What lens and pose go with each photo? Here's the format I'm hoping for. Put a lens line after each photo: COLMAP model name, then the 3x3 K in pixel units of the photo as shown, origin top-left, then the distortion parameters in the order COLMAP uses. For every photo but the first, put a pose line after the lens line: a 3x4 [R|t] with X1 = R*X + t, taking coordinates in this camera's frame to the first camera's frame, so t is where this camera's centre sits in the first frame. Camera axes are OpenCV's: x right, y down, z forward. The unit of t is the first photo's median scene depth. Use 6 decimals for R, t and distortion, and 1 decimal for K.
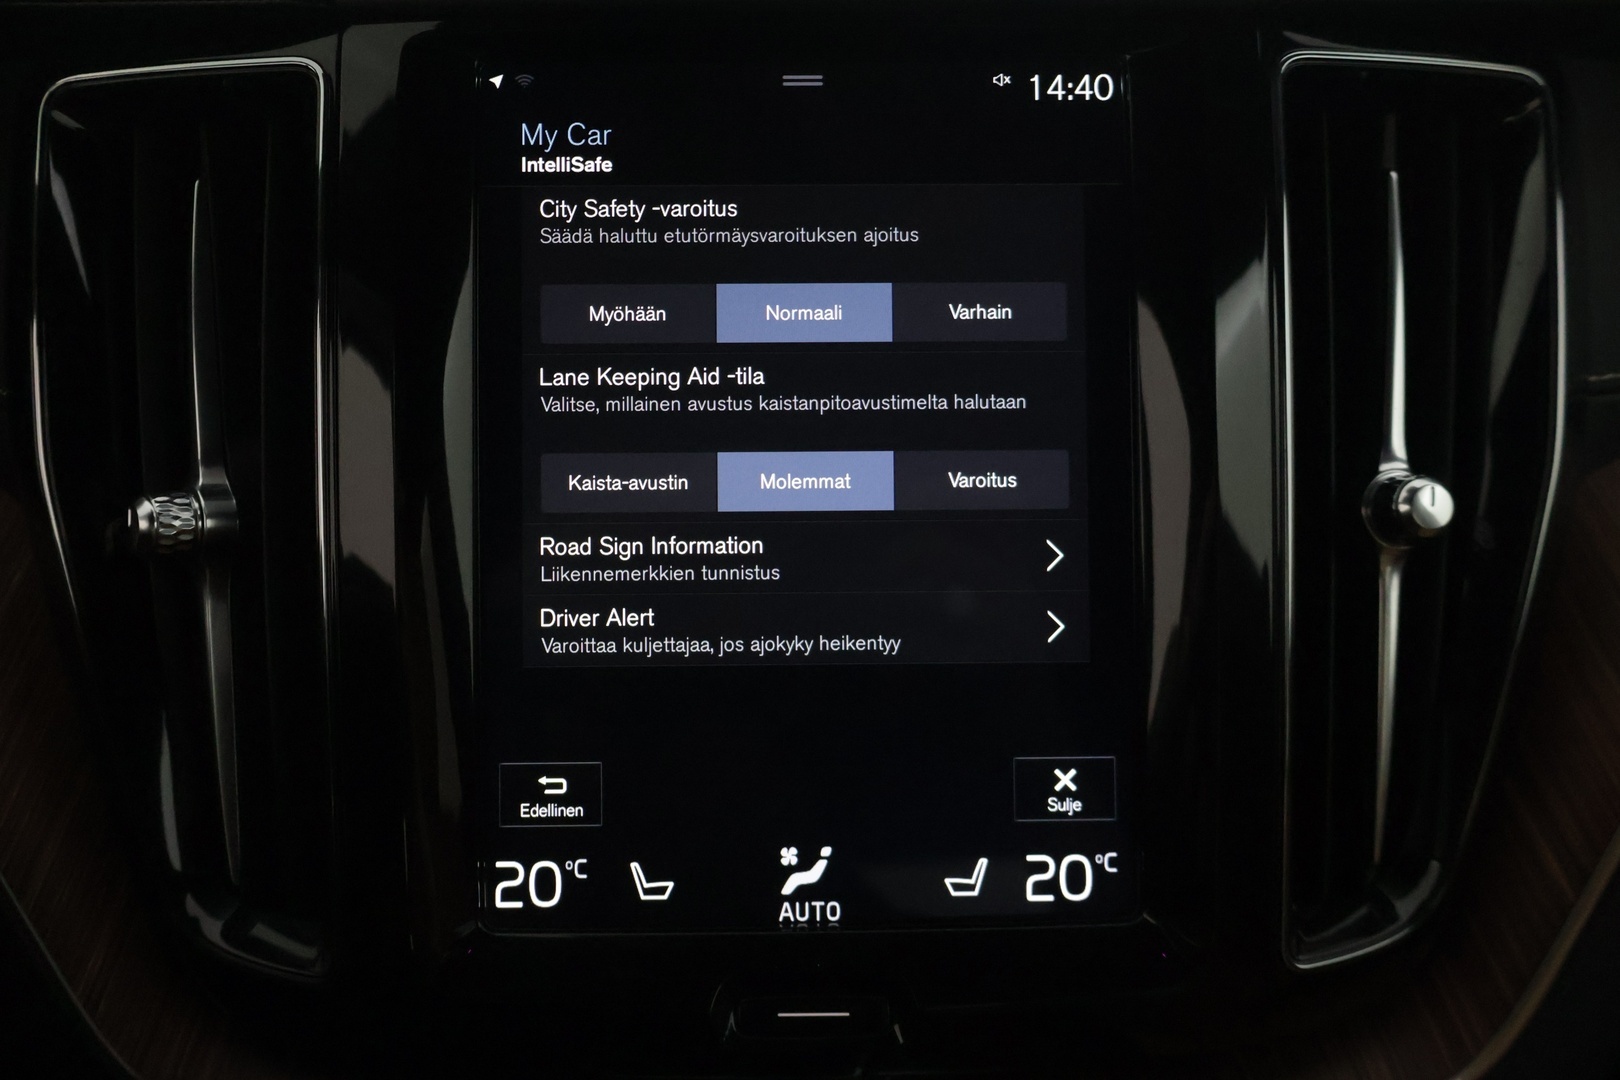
lens RADIAL K [[1698.5, 0, 808.4], [0, 1698.5, 533.6], [0, 0, 1]] dist [-0.039037, 0.000000]
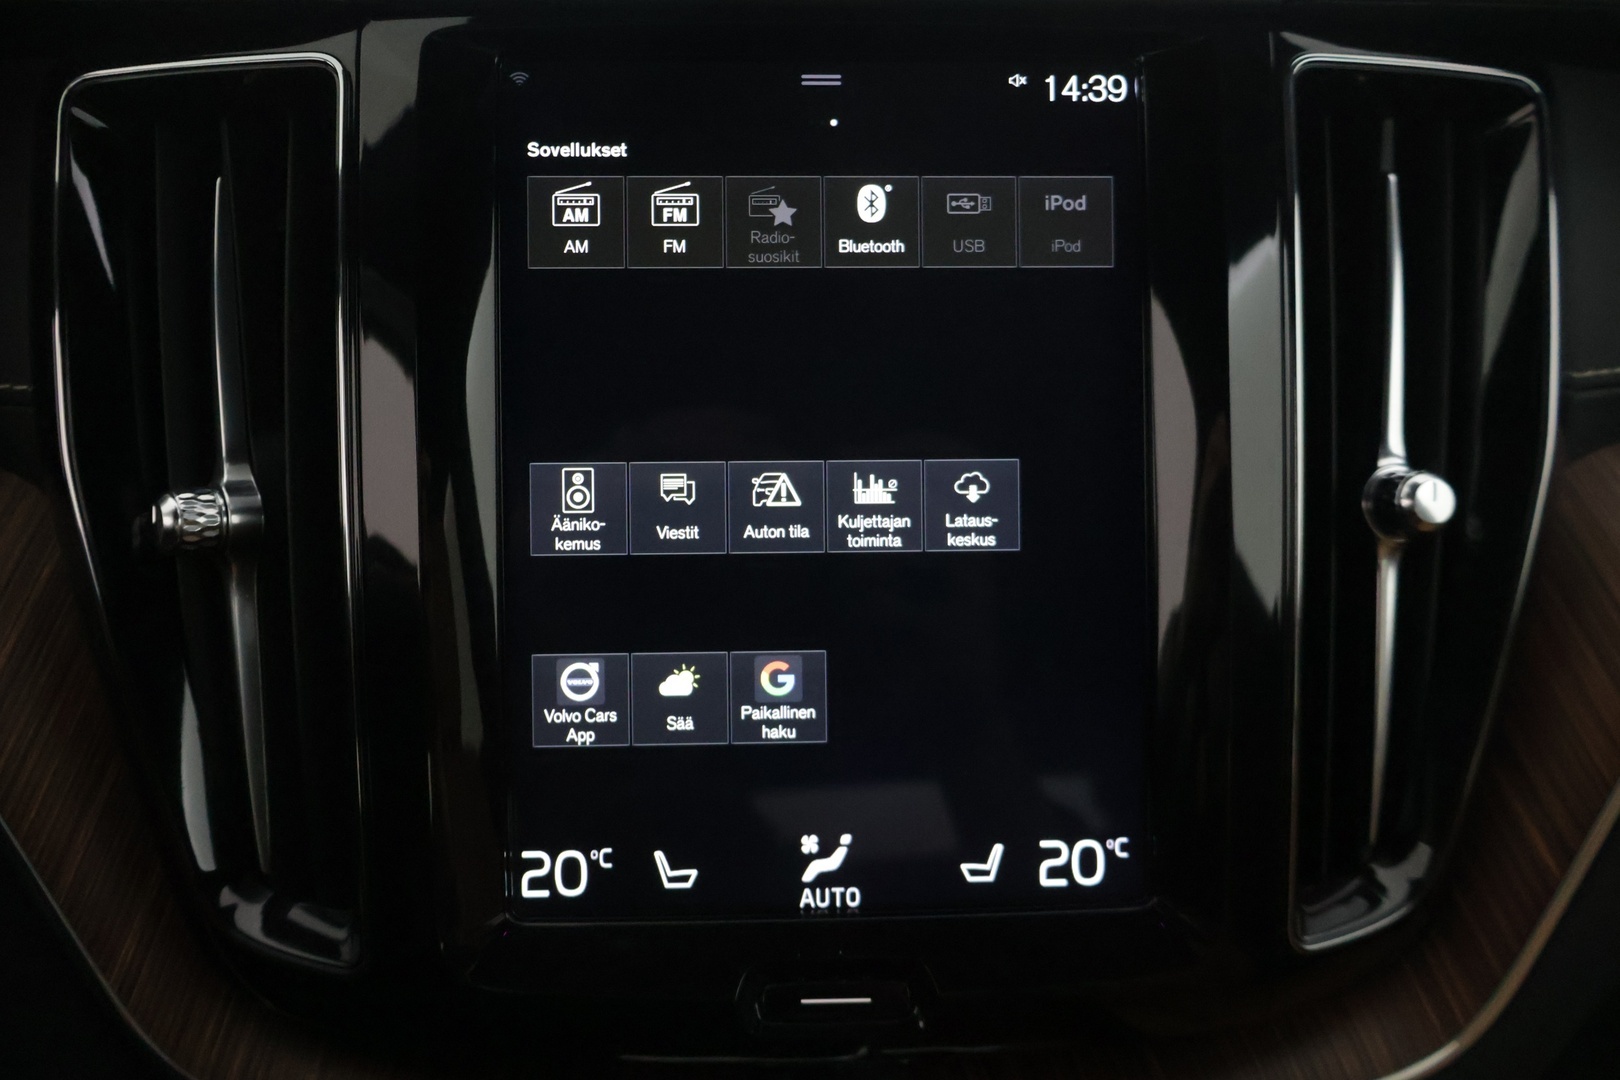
lens RADIAL K [[1418.8, 0, 800.1], [0, 1418.8, 525.1], [0, 0, 1]] dist [-0.042704, 0.009115]
pose [[0.999661, -0.002013, 0.025951, -0.038878], [0.001165, 0.999466, 0.032669, -0.030105], [-0.026003, -0.032627, 0.999129, 0.151942]]
